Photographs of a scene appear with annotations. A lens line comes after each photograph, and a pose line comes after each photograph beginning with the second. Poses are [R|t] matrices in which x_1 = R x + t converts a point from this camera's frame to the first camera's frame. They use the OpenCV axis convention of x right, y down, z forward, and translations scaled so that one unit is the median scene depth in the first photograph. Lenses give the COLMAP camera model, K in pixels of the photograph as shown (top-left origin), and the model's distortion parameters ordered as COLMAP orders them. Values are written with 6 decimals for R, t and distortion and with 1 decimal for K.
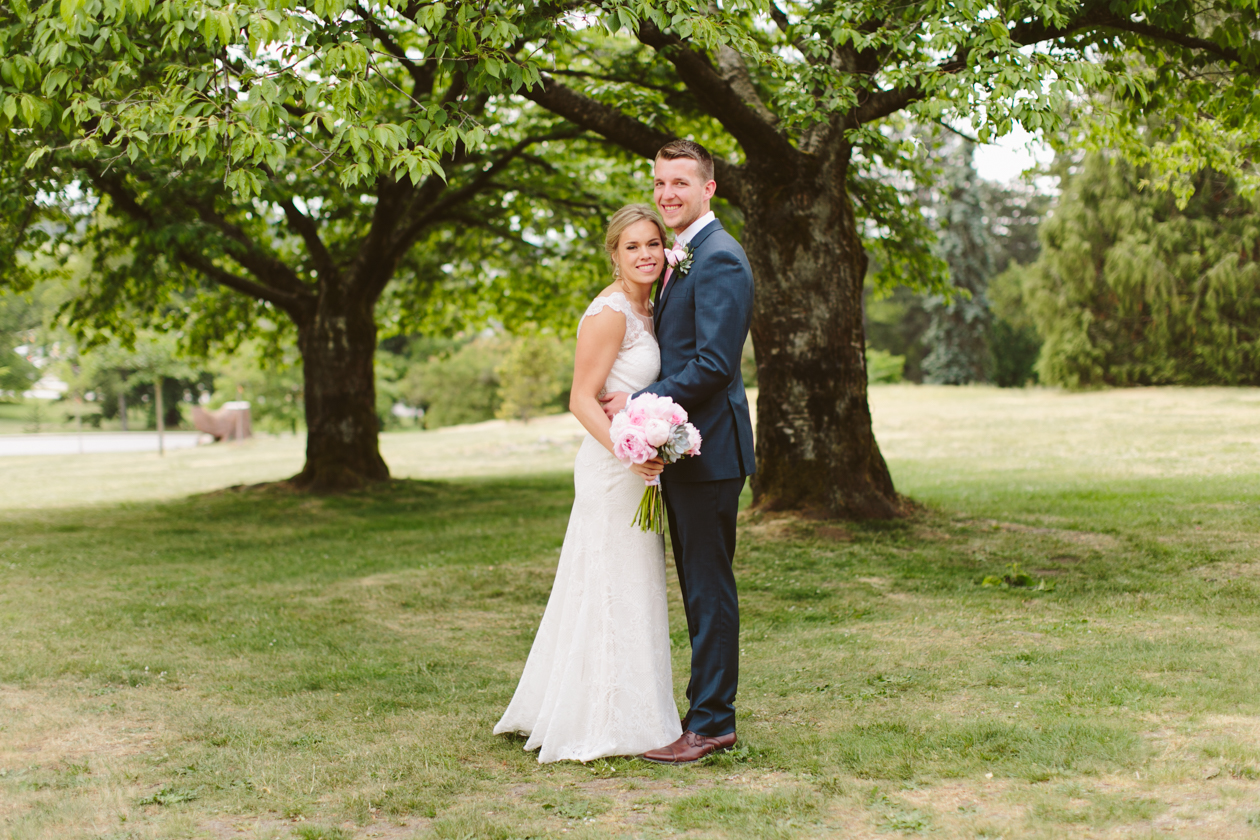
lens RADIAL K [[2203.4, 0, 624.5], [0, 2203.4, 418.4], [0, 0, 1]] dist [-0.031638, 0.000000]
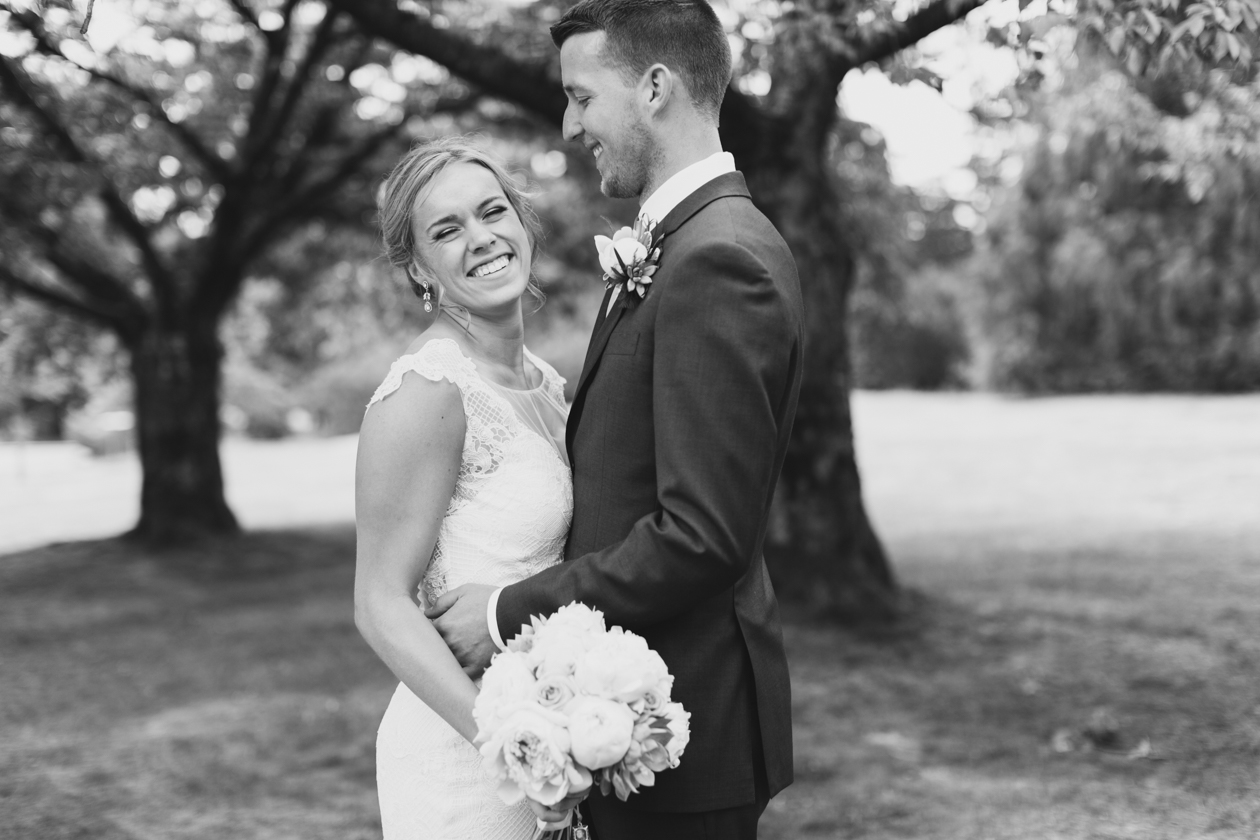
lens RADIAL K [[2169.3, 0, 633.2], [0, 2169.3, 420.8], [0, 0, 1]] dist [-0.071832, 0.000000]
pose [[0.998959, -0.008874, 0.044742, 0.003449], [0.008807, 0.999960, 0.001692, -0.015570], [-0.044755, -0.001297, 0.998997, 0.208384]]
